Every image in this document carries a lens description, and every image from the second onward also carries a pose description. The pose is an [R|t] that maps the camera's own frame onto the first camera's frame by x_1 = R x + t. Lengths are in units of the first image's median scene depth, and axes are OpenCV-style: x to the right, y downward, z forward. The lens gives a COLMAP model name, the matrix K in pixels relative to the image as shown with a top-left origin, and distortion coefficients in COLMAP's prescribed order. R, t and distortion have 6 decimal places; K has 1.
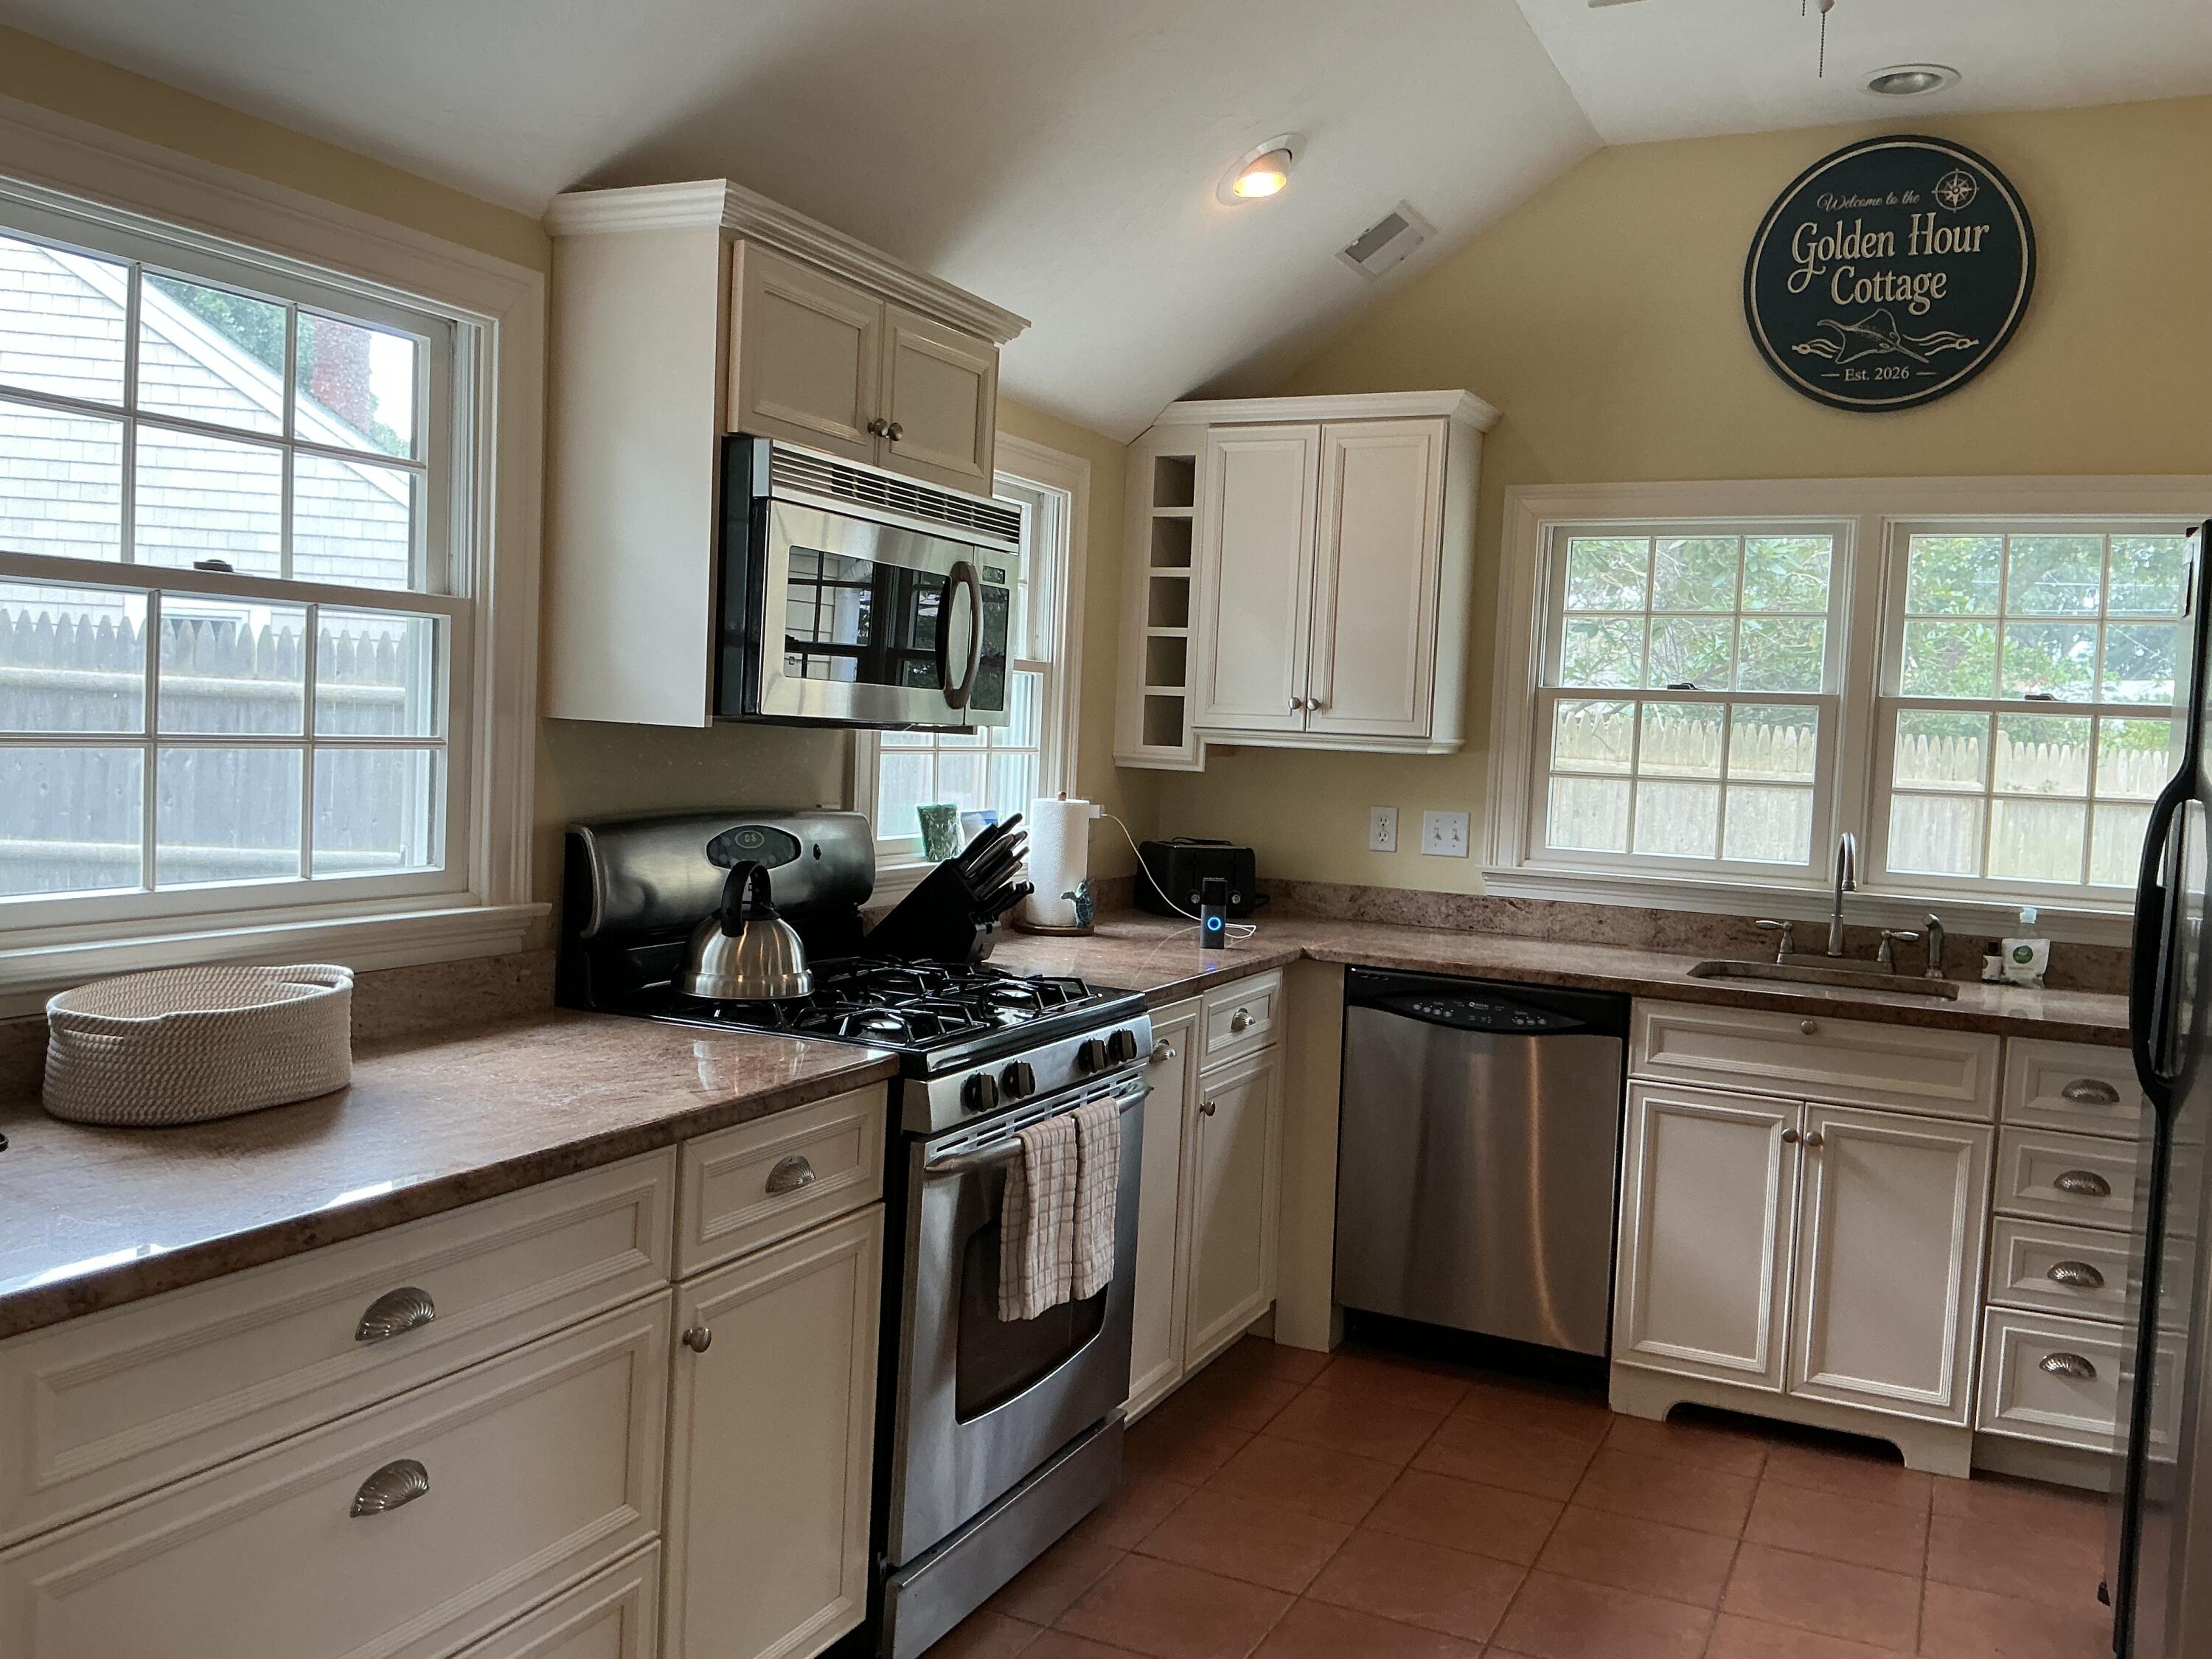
lens RADIAL K [[1855.3, 0, 1104.0], [0, 1855.3, 828.5], [0, 0, 1]] dist [0.011652, -0.003566]
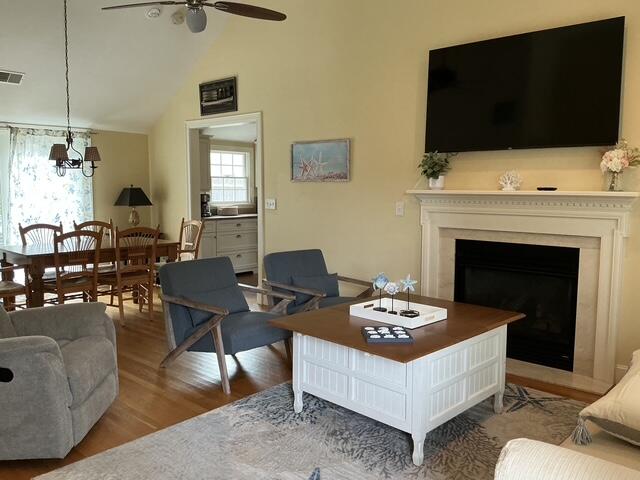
lens RADIAL K [[536.8, 0, 320.4], [0, 536.8, 239.7], [0, 0, 1]] dist [0.011652, -0.003566]
pose [[0.958125, -0.014900, -0.285961, 1.143000], [0.025246, 0.999152, 0.032529, 0.185959], [0.285234, -0.038386, 0.957689, -2.289186]]
